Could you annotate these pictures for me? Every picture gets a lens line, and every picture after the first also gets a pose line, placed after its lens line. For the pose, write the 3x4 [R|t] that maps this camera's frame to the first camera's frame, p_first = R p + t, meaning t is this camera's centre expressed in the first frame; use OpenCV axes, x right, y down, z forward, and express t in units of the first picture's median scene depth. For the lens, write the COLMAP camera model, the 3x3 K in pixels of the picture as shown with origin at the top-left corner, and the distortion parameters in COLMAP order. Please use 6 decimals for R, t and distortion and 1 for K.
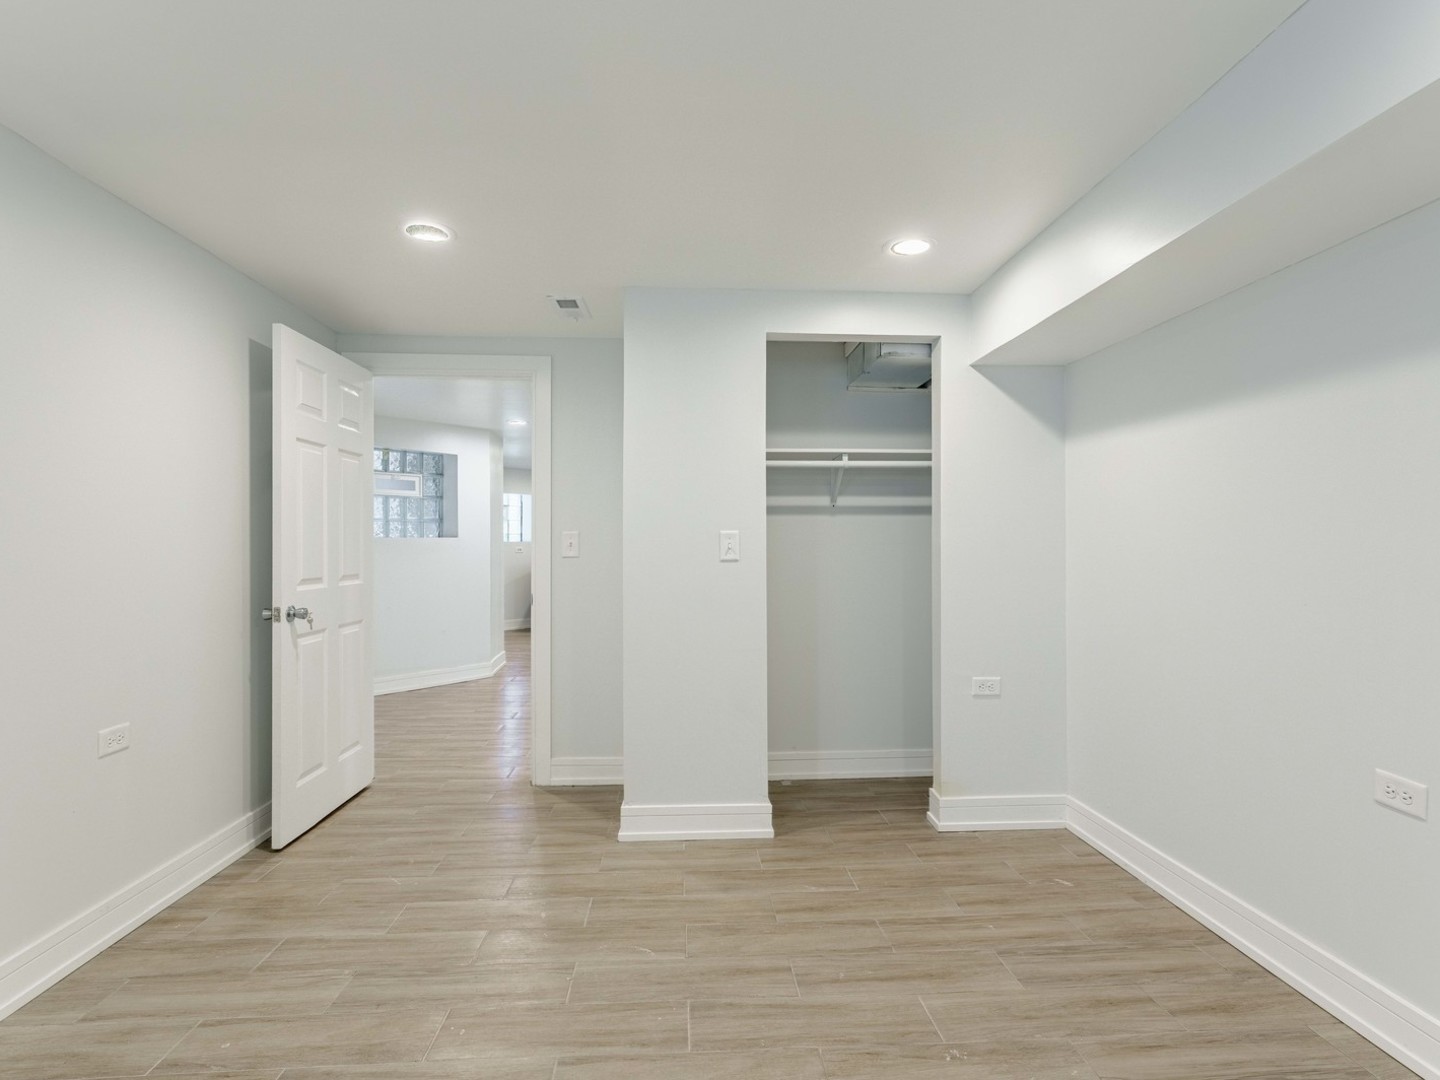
lens RADIAL K [[680.8, 0, 717.5], [0, 680.8, 545.8], [0, 0, 1]] dist [-0.001386, -0.000457]
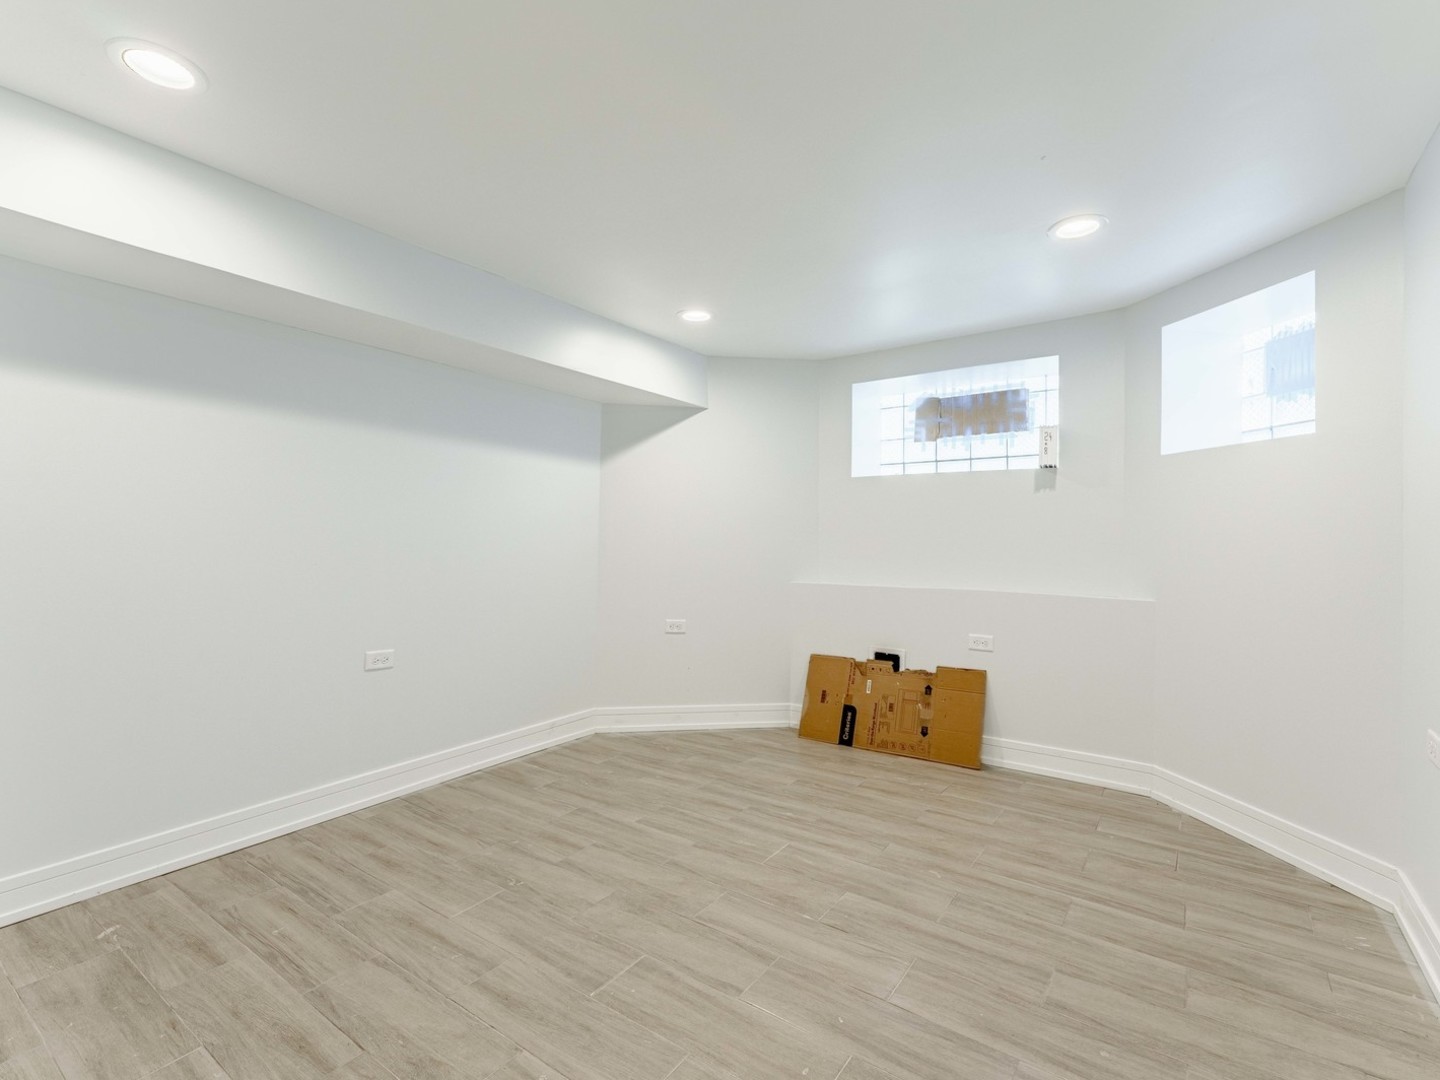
lens RADIAL K [[680.8, 0, 721.5], [0, 680.8, 539.8], [0, 0, 1]] dist [-0.001386, -0.000457]
pose [[-0.763210, -0.005434, 0.646127, -0.737387], [-0.011663, 0.999918, -0.005366, 0.034750], [-0.646045, -0.011632, -0.763211, 1.508337]]
